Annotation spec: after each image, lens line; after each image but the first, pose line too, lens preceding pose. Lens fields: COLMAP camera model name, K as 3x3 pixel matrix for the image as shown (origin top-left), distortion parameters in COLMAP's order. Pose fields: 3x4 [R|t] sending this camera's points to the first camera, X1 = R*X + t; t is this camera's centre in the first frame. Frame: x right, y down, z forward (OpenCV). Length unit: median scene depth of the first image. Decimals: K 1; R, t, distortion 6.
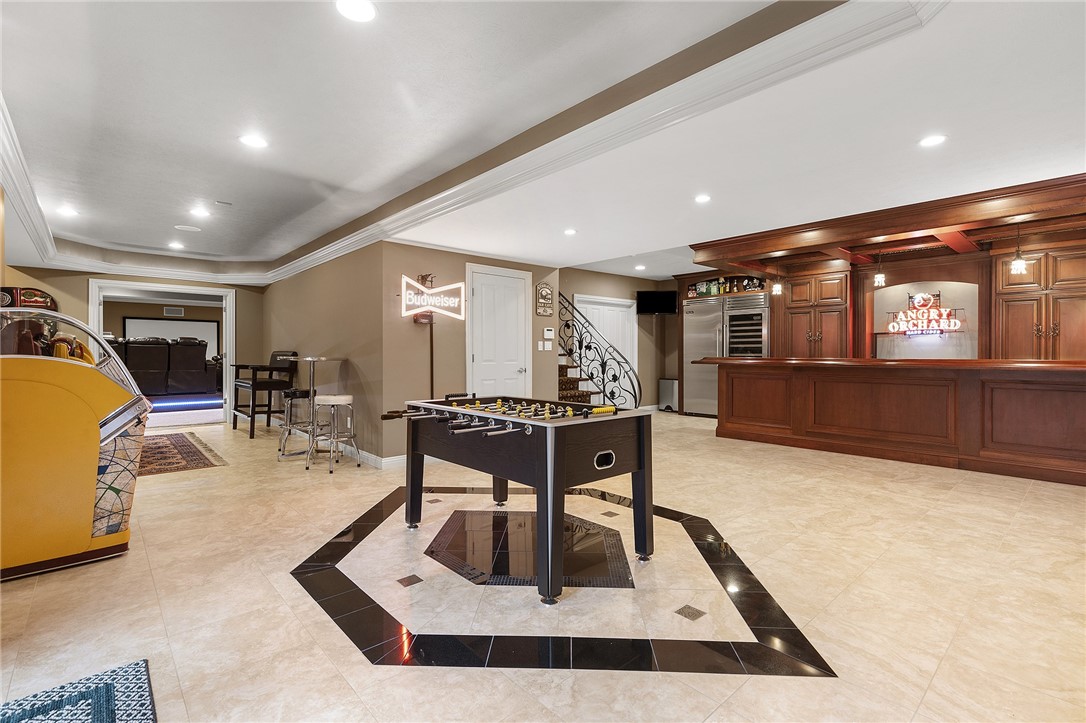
lens RADIAL K [[491.3, 0, 542.8], [0, 491.3, 354.2], [0, 0, 1]] dist [0.004783, -0.001103]
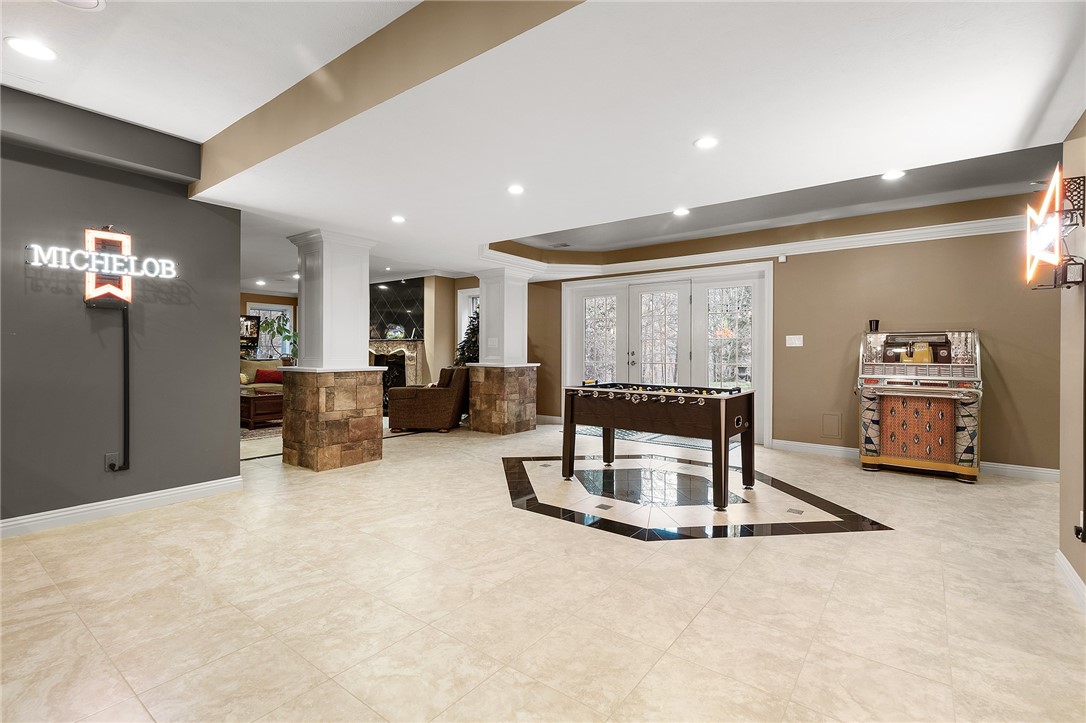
lens RADIAL K [[491.3, 0, 541.5], [0, 491.3, 354.1], [0, 0, 1]] dist [0.004783, -0.001103]
pose [[-0.980679, -0.006568, -0.195514, 0.240567], [-0.007729, 0.999957, 0.005176, 0.001145], [0.195472, 0.006588, -0.980687, 1.017688]]
